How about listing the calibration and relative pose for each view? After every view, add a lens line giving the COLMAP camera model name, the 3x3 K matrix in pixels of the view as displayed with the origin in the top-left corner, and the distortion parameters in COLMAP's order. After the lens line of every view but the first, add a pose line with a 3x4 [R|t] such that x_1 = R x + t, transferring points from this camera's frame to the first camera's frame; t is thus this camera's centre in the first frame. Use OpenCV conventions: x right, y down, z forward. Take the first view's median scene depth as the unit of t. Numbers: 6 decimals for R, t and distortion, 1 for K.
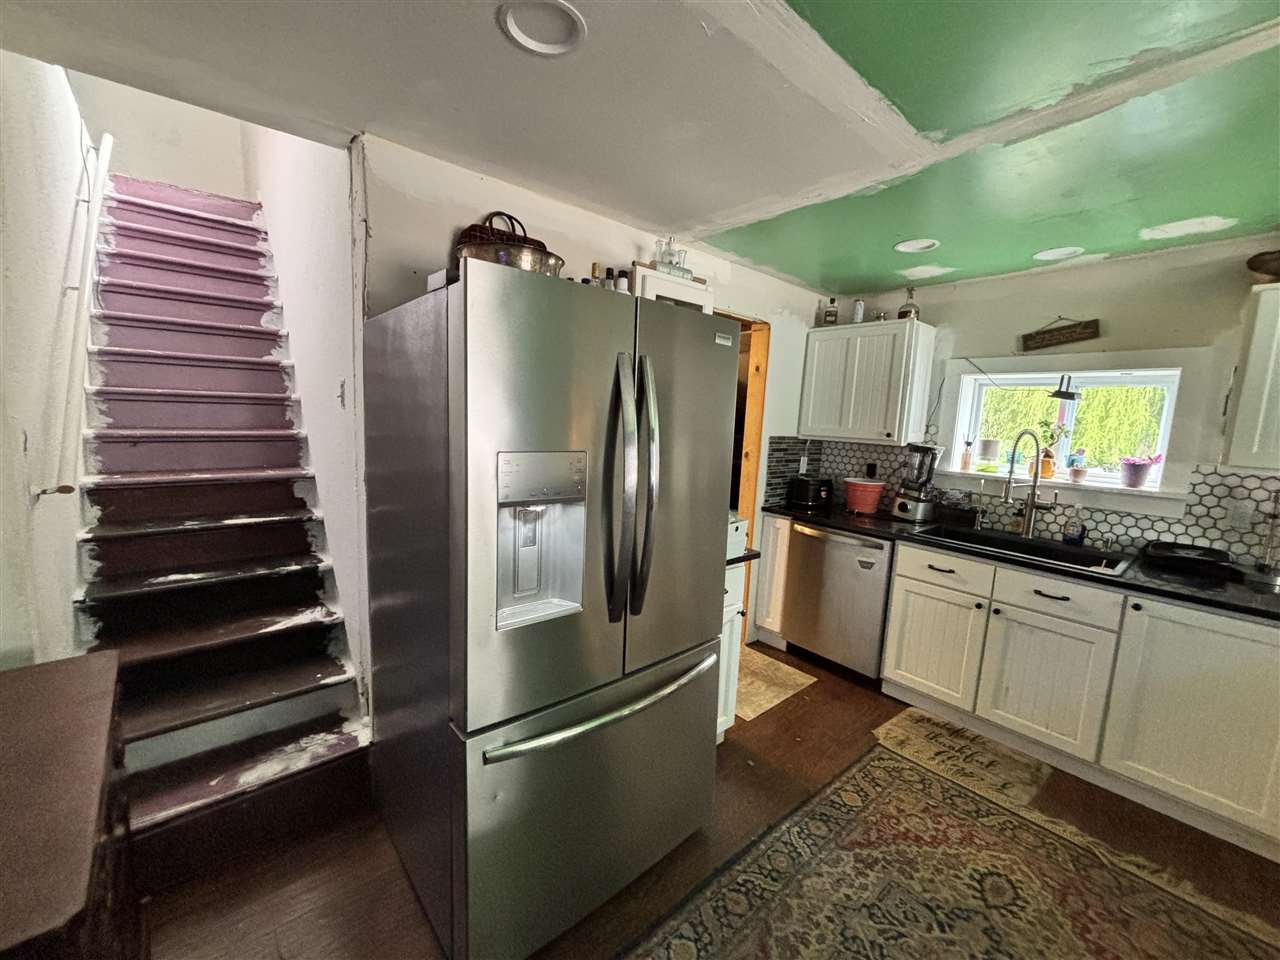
lens RADIAL K [[517.6, 0, 638.1], [0, 517.6, 477.9], [0, 0, 1]] dist [0.001380, -0.000028]
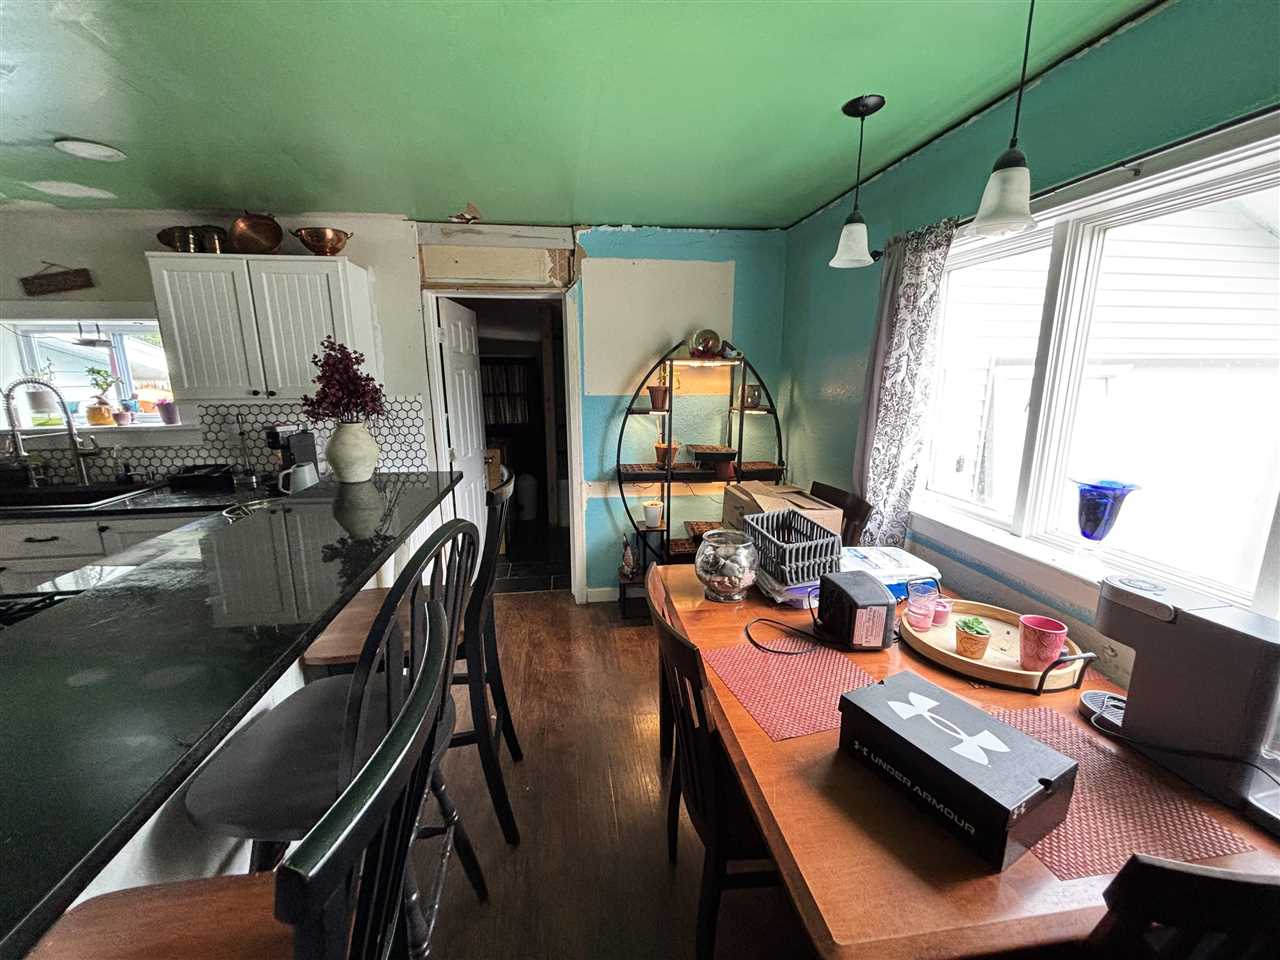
lens RADIAL K [[517.6, 0, 644.8], [0, 517.6, 481.8], [0, 0, 1]] dist [0.001380, -0.000028]
pose [[0.525288, -0.223191, 0.821132, 0.522836], [0.136686, 0.974589, 0.177462, 0.082836], [-0.839875, 0.019019, 0.542447, -0.513240]]
